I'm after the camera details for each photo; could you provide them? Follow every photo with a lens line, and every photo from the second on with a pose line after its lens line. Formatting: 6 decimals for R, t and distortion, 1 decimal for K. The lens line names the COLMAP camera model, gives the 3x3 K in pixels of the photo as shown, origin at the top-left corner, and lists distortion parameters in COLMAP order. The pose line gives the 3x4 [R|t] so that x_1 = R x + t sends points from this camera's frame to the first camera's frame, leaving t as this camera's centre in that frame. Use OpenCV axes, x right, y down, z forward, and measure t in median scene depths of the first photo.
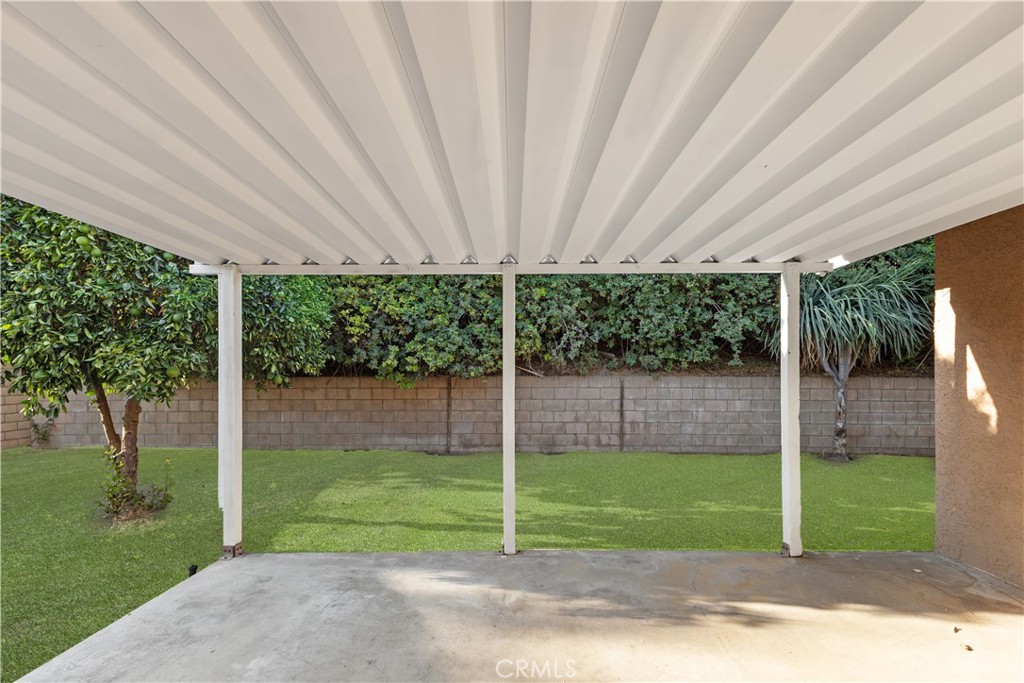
lens RADIAL K [[450.4, 0, 513.9], [0, 450.4, 373.1], [0, 0, 1]] dist [0.014510, -0.000046]
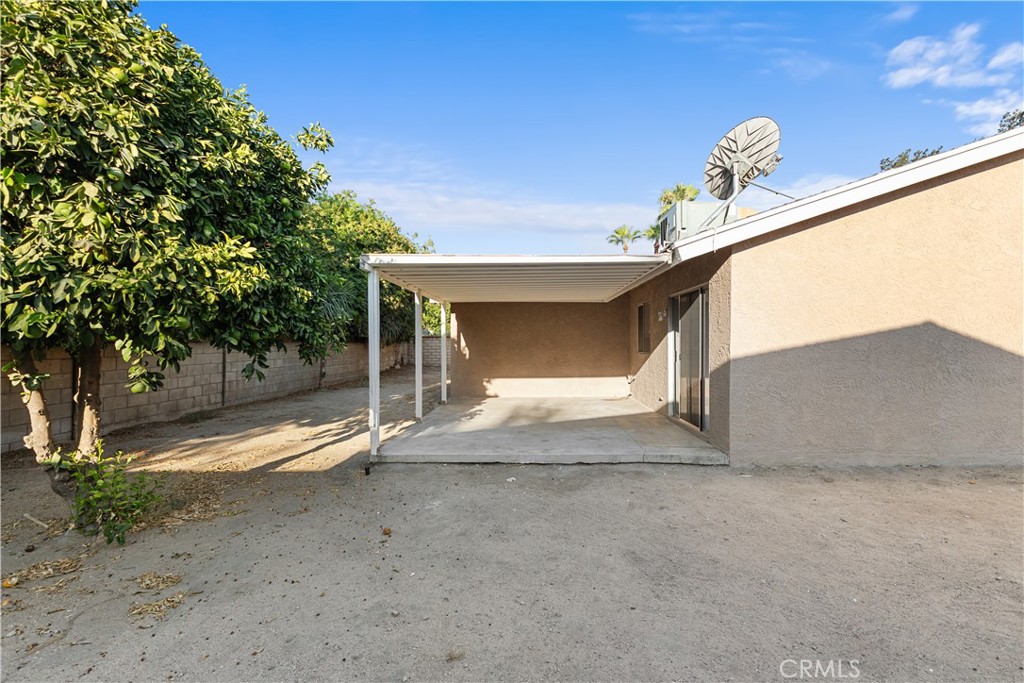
lens RADIAL K [[454.9, 0, 510.9], [0, 454.9, 351.9], [0, 0, 1]] dist [0.014891, -0.000397]
pose [[0.044421, -0.023362, 0.998740, -0.964624], [0.002492, 0.999726, 0.023274, 0.003718], [-0.999010, 0.001455, 0.044467, 0.200234]]
